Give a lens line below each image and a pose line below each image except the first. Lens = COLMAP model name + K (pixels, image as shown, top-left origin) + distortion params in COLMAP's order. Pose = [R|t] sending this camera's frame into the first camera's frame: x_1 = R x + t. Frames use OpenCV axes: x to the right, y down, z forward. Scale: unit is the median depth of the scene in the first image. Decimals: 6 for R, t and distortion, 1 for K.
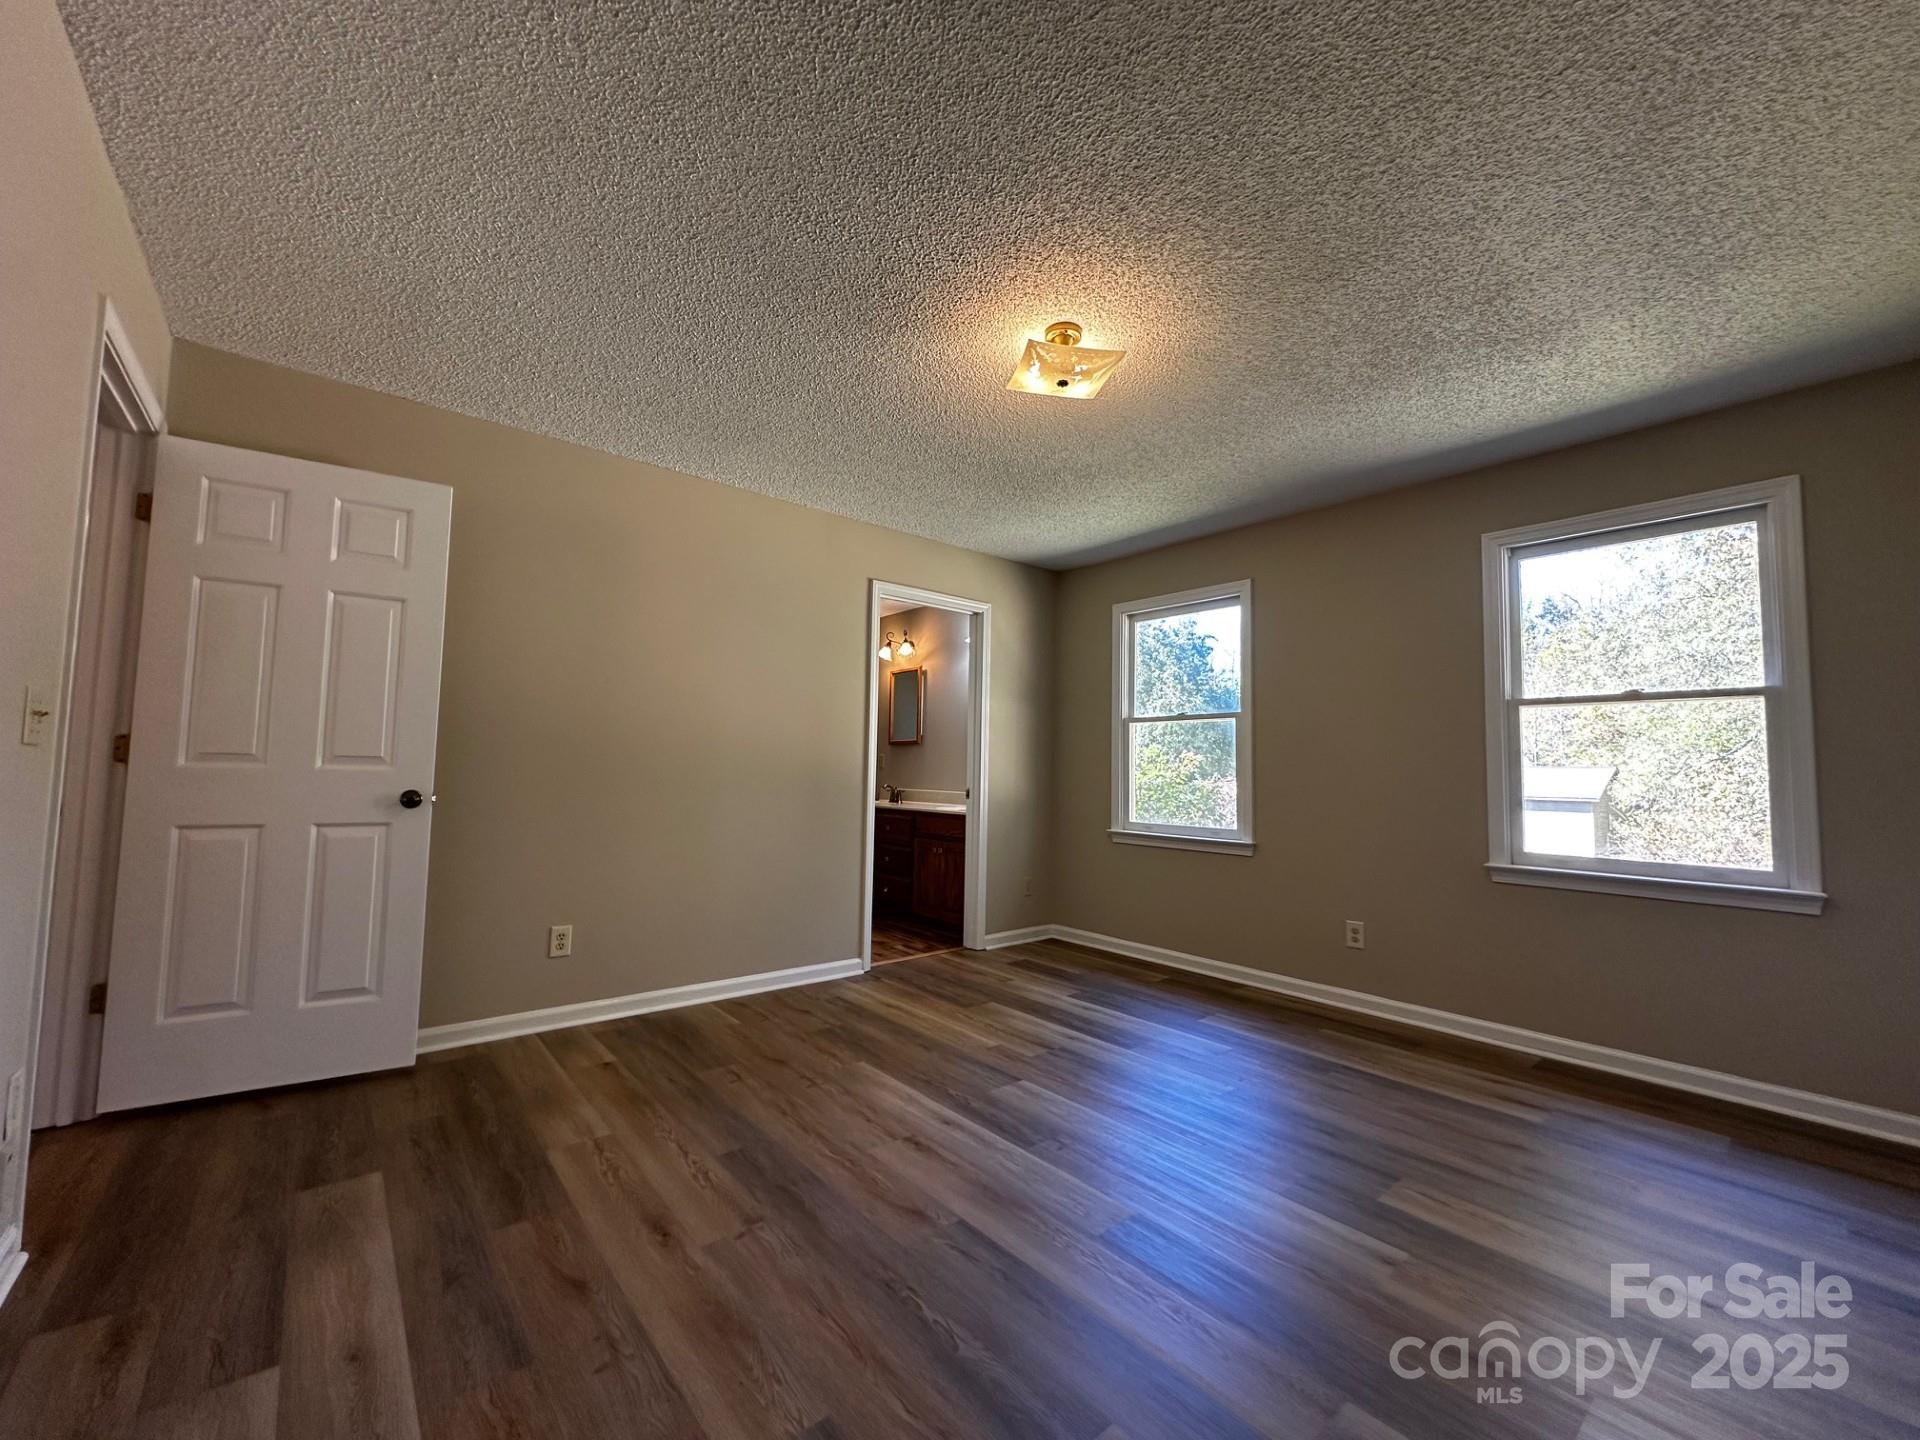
lens RADIAL K [[769.5, 0, 962.2], [0, 769.5, 713.5], [0, 0, 1]] dist [0.055487, -0.000129]
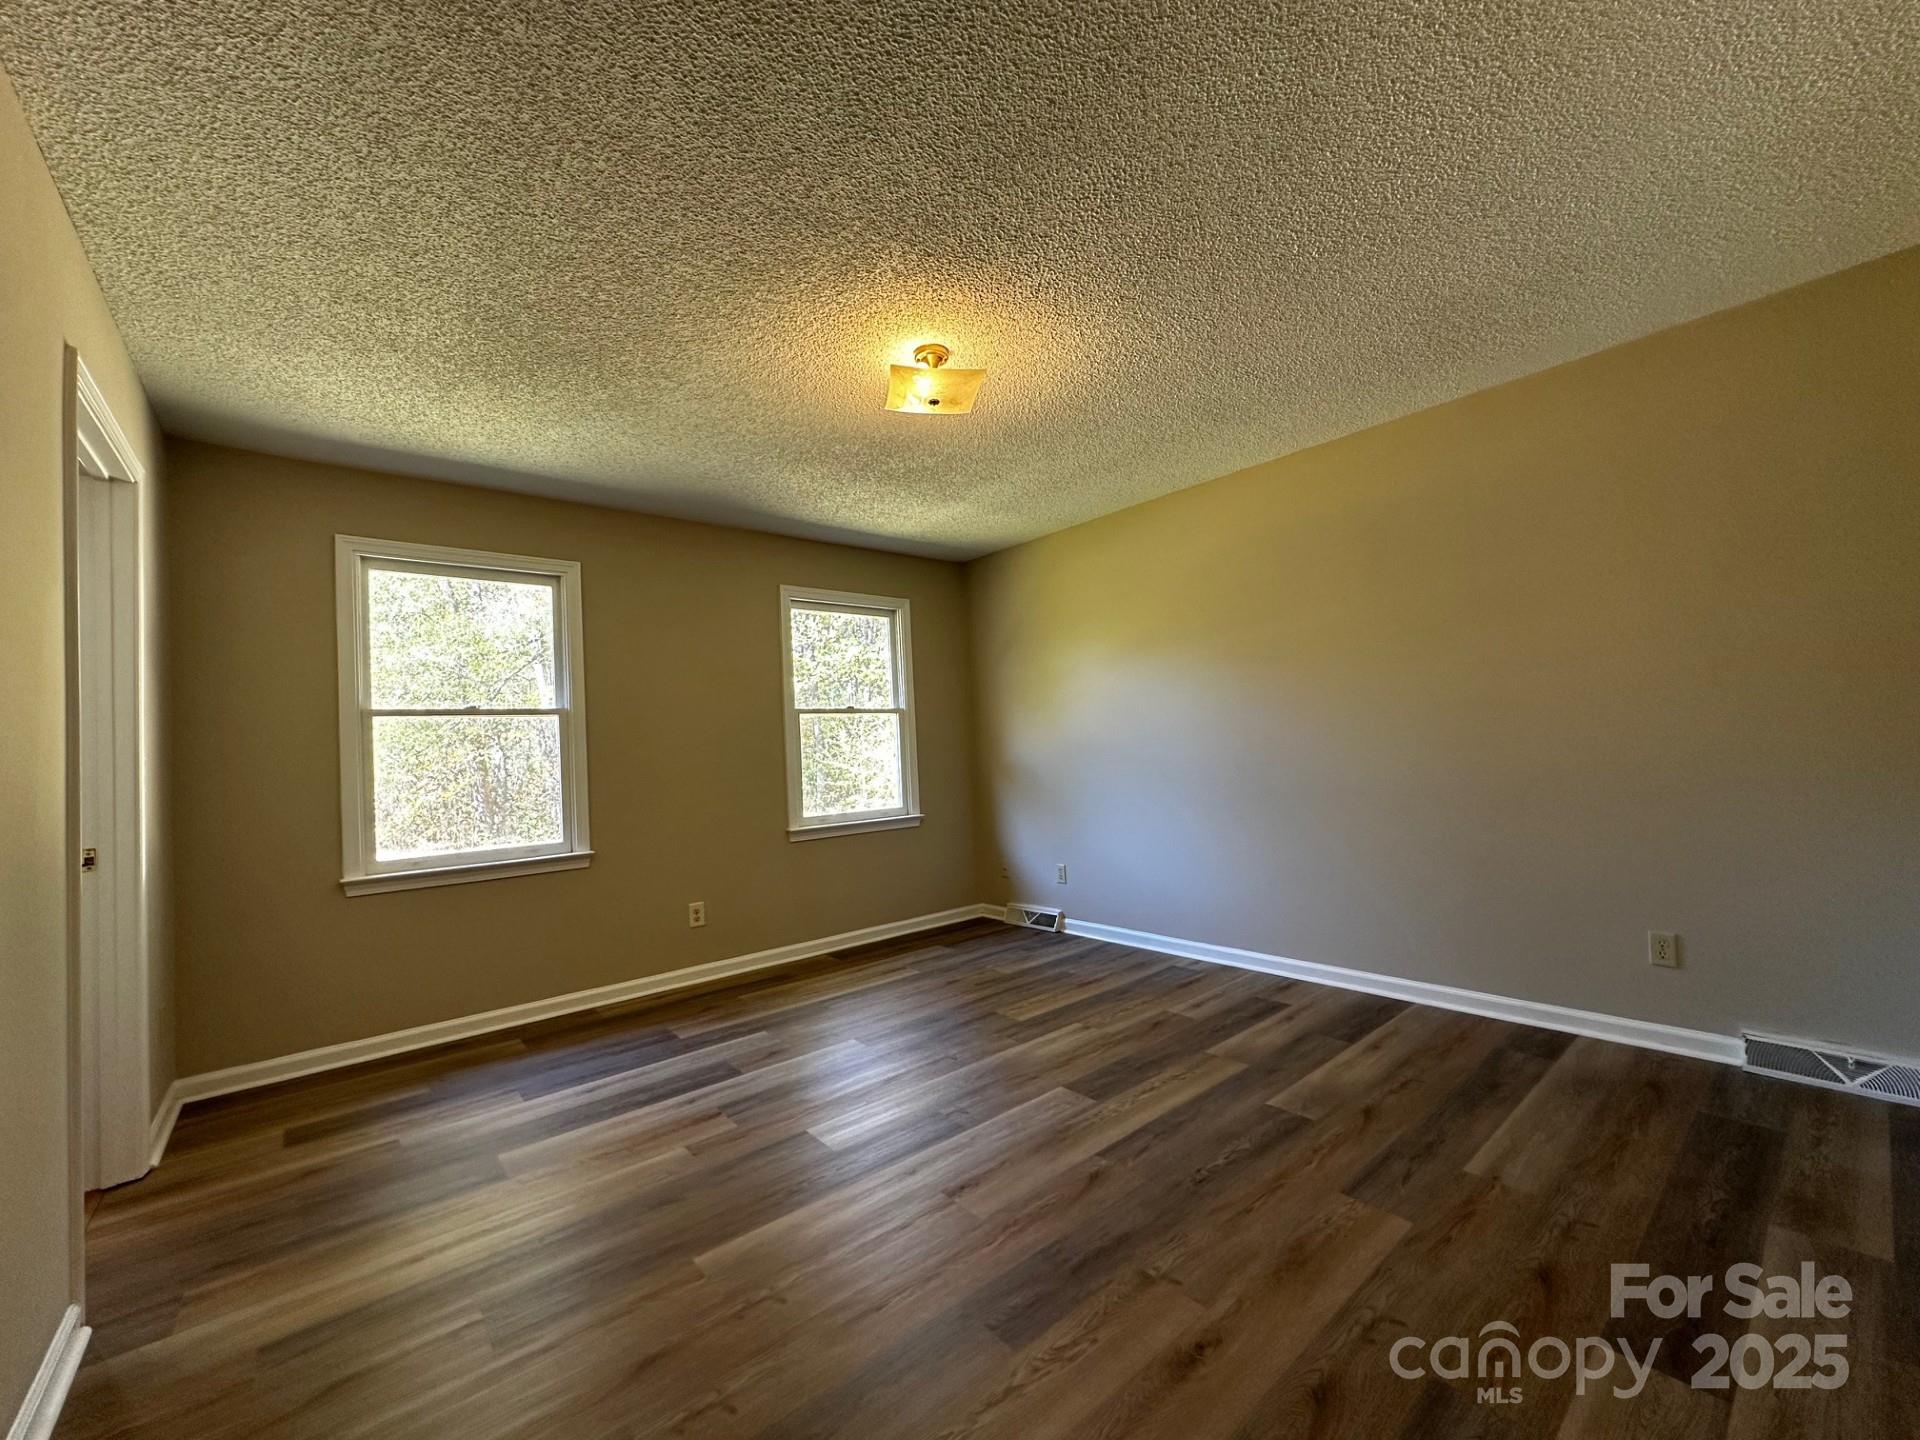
lens RADIAL K [[759.7, 0, 960.0], [0, 759.7, 720.0], [0, 0, 1]] dist [-0.030477, 0.000068]
pose [[-0.001668, 0.036026, 0.999349, -0.589887], [-0.019275, 0.999164, -0.036051, 0.039256], [-0.999813, -0.019322, -0.000973, 0.657148]]
